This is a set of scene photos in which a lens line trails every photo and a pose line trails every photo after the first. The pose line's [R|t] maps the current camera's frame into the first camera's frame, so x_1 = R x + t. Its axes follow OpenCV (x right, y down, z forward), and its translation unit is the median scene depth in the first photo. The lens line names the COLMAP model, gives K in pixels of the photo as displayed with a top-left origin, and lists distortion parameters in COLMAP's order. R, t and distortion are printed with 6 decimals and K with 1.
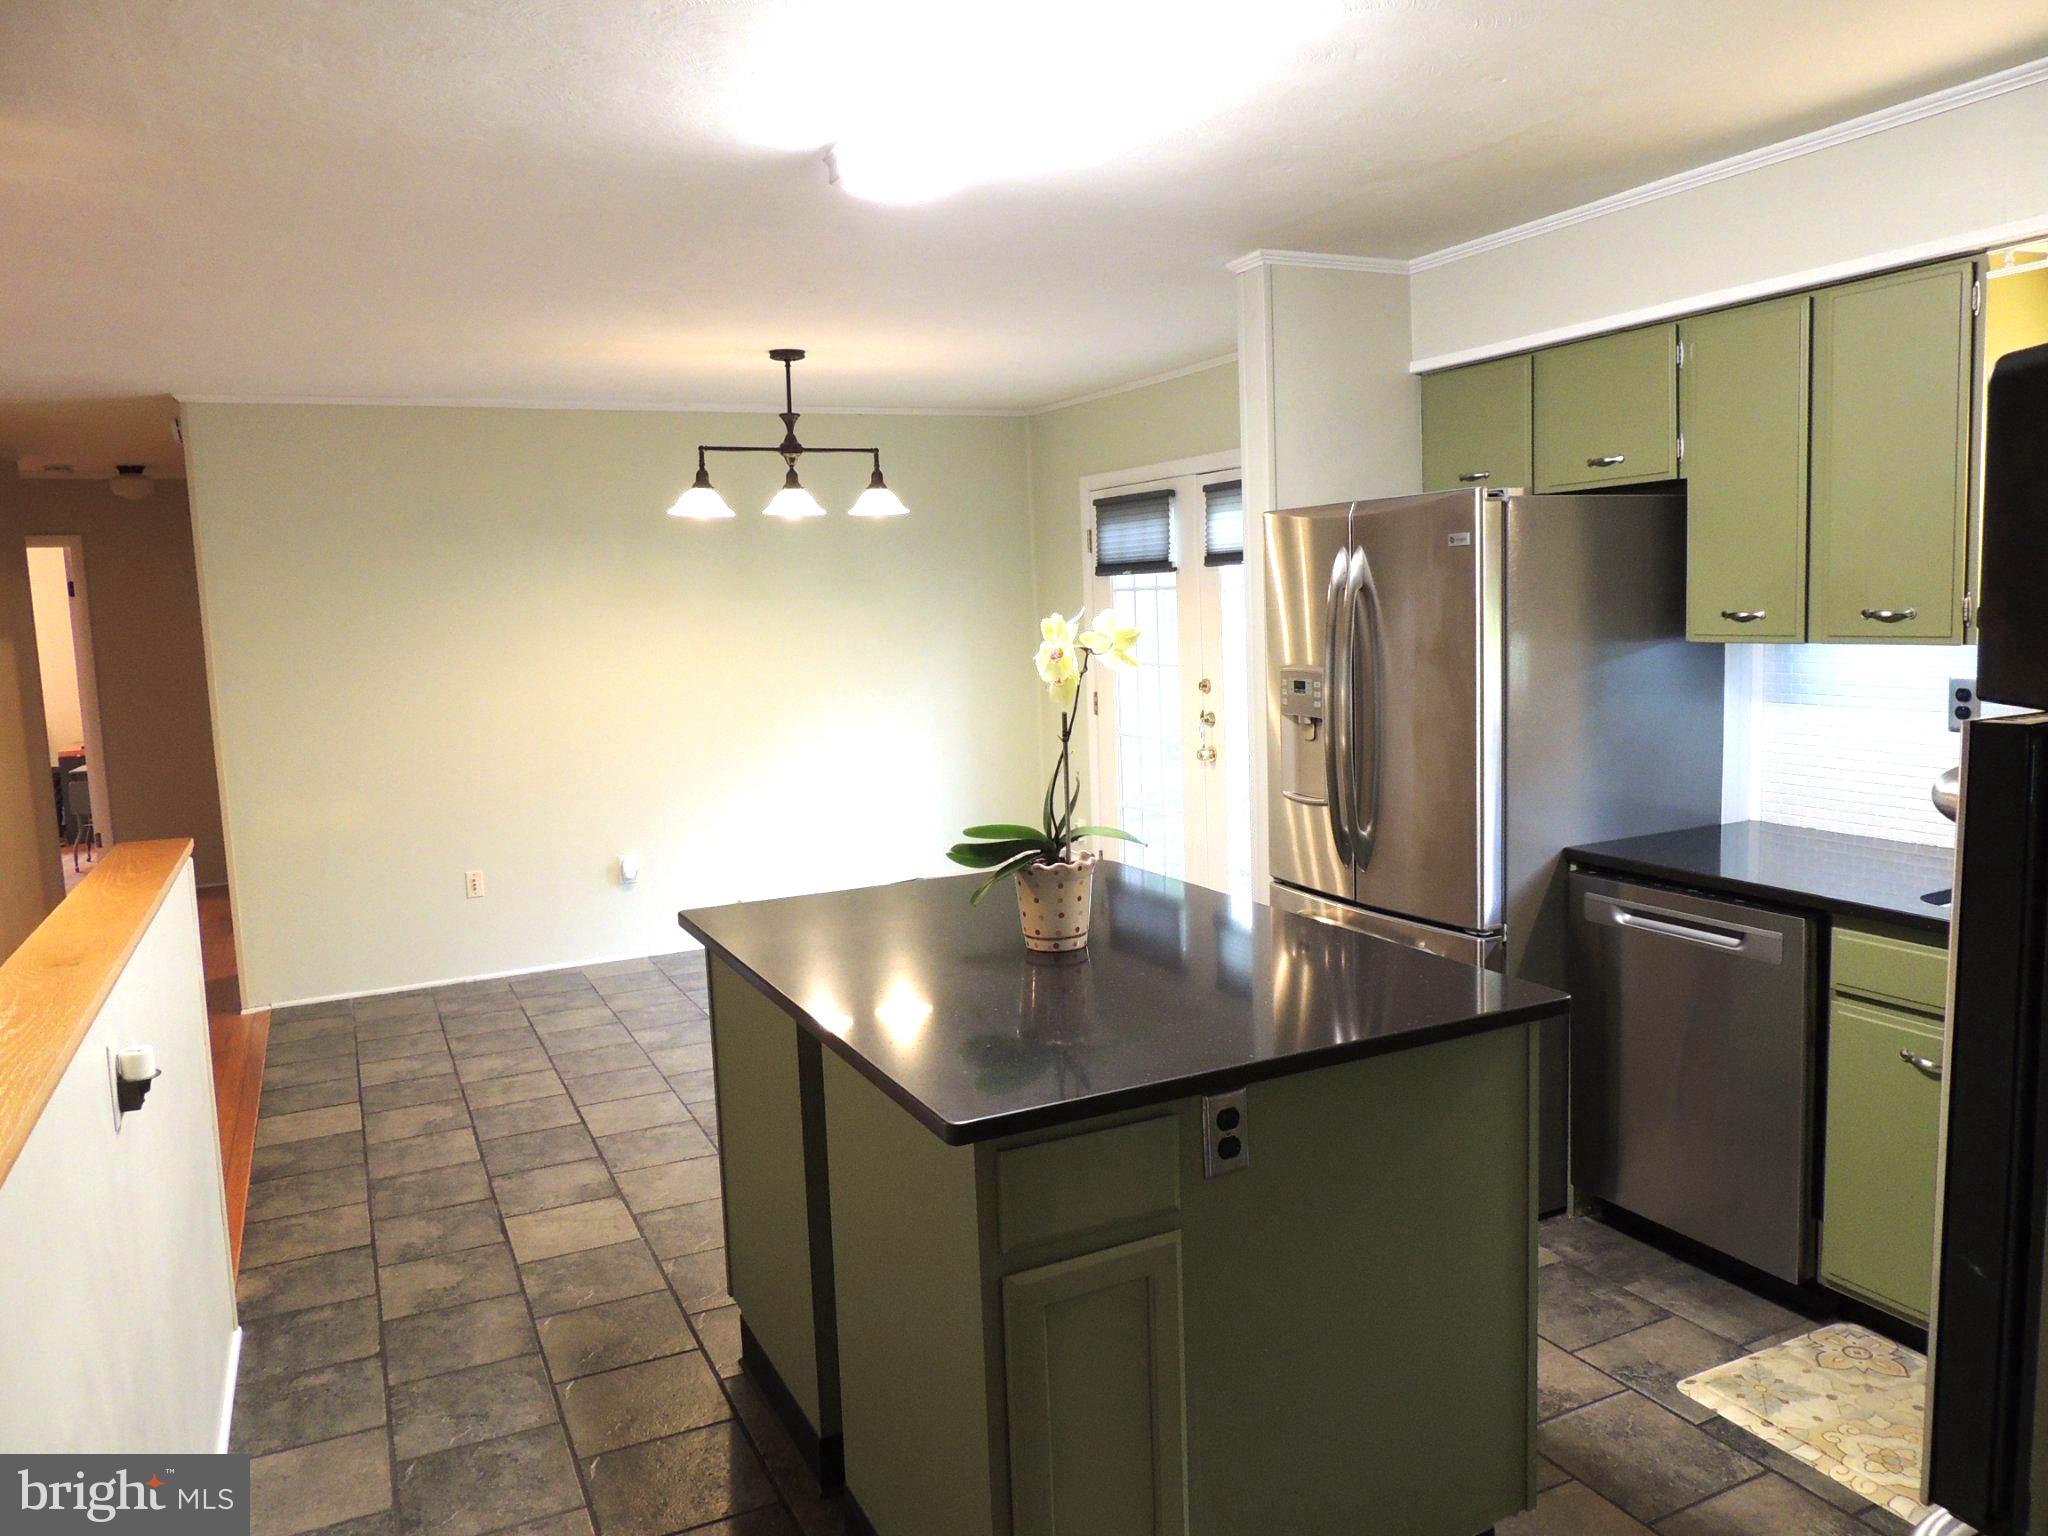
lens RADIAL K [[1500.1, 0, 1024.0], [0, 1500.1, 768.0], [0, 0, 1]] dist [0.007146, 0.002396]
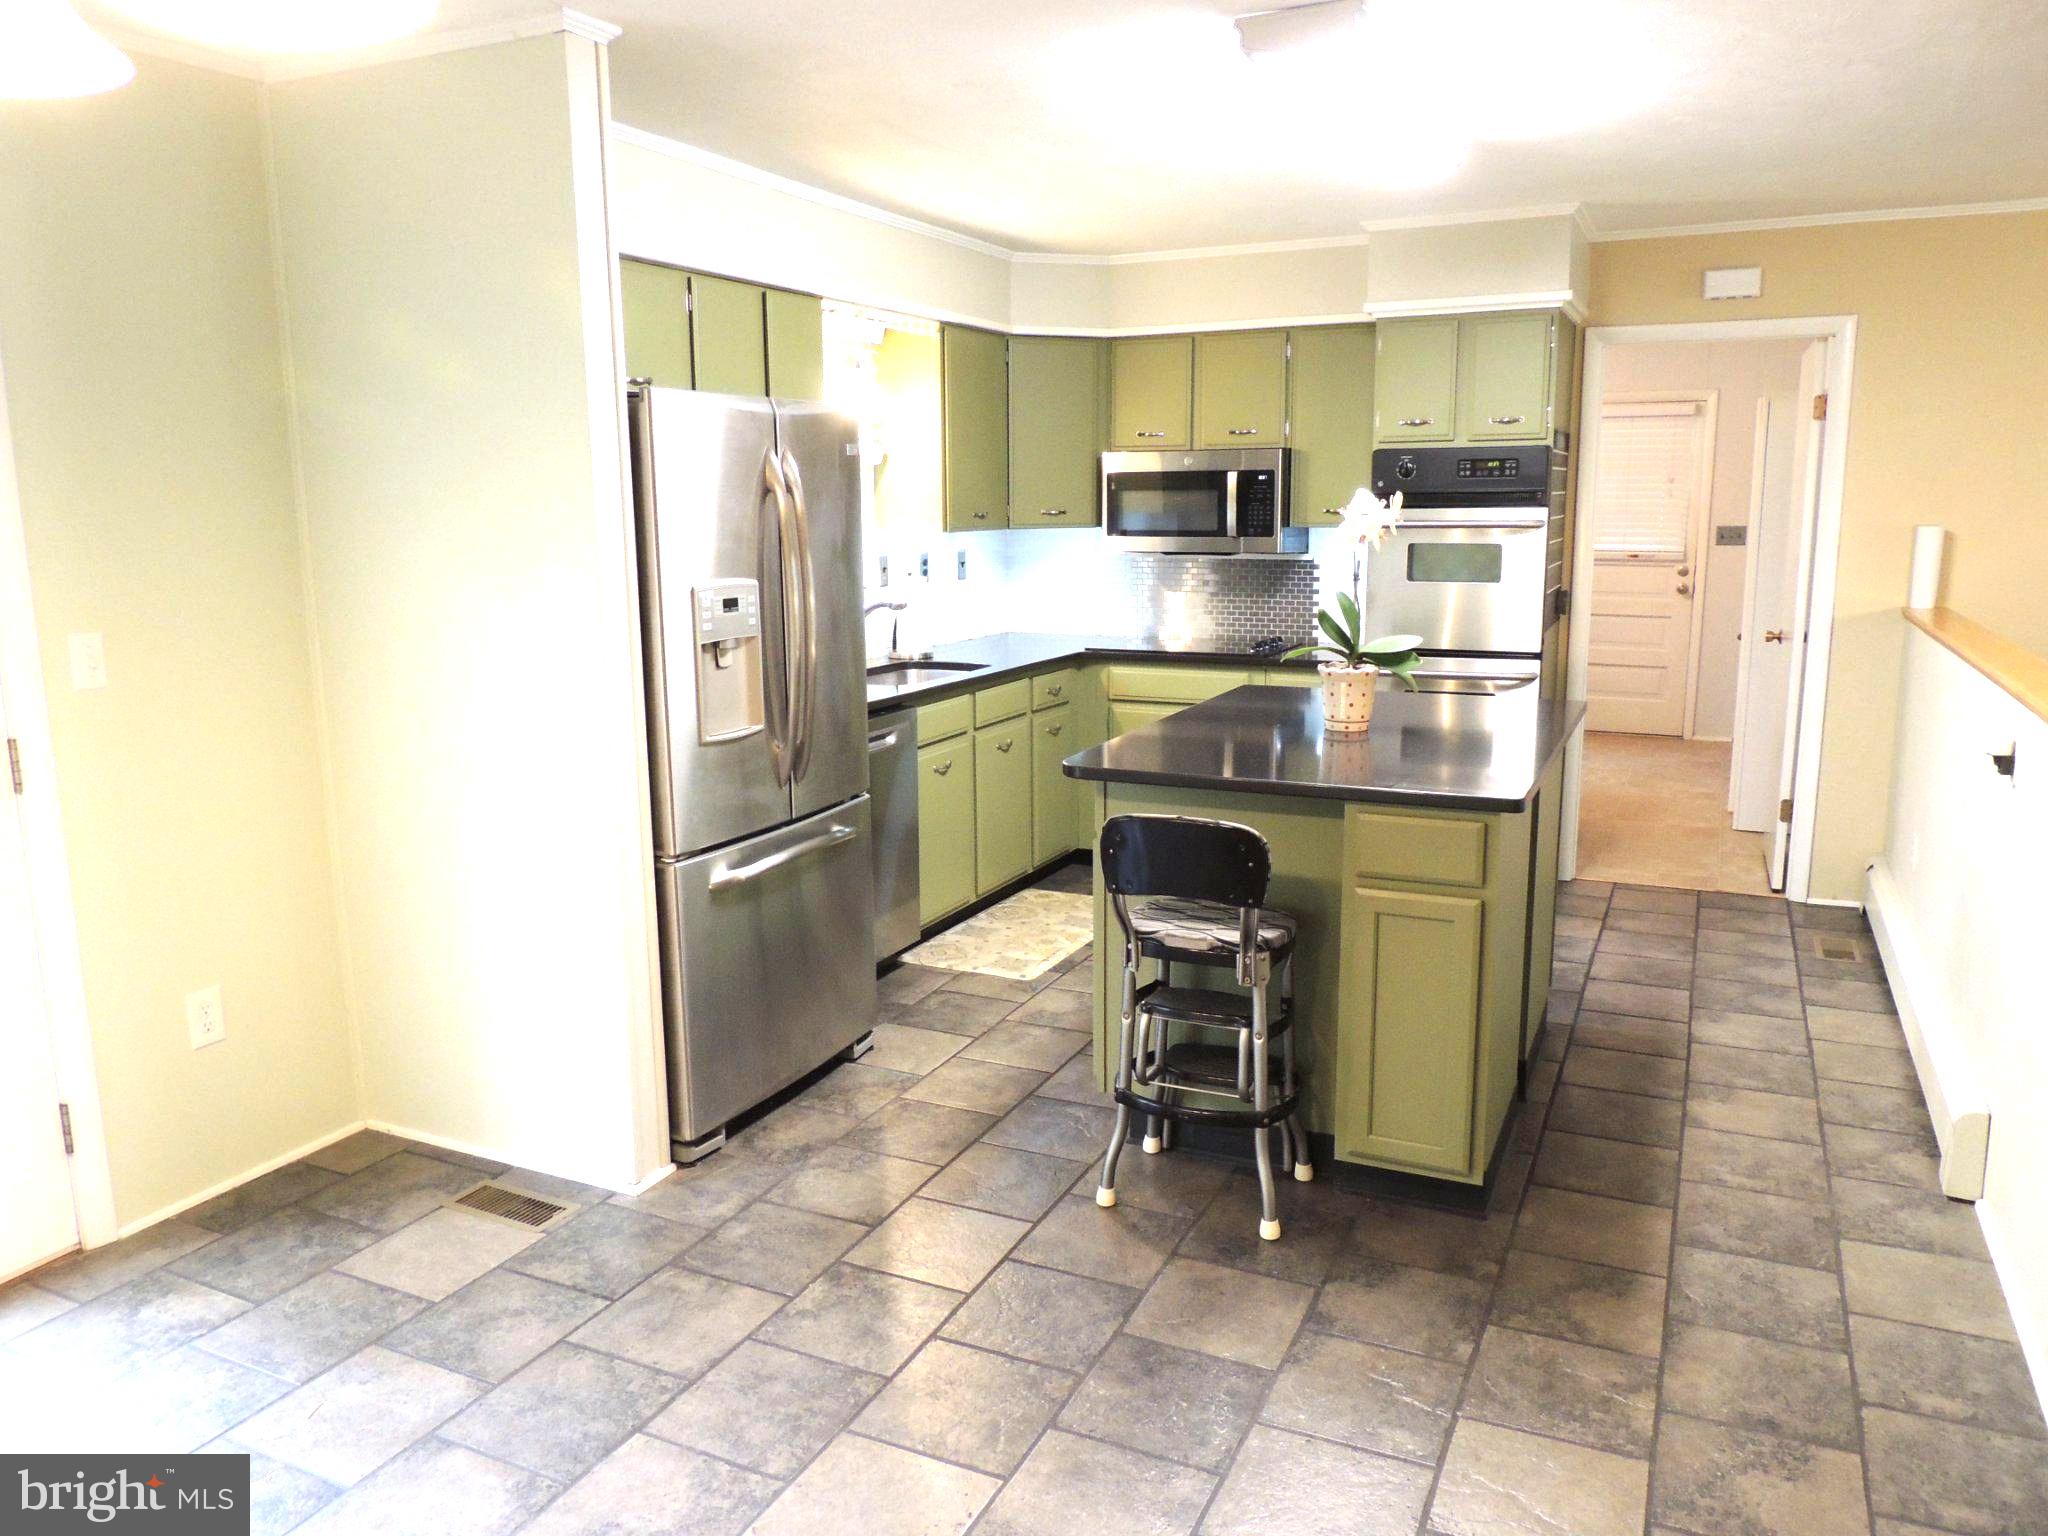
lens RADIAL K [[1461.8, 0, 1026.5], [0, 1461.8, 772.4], [0, 0, 1]] dist [-0.019276, -0.000714]
pose [[-0.632527, -0.096371, 0.768519, -0.698909], [0.126652, 0.966005, 0.225375, -0.156653], [-0.764113, 0.239890, -0.598819, 1.700197]]
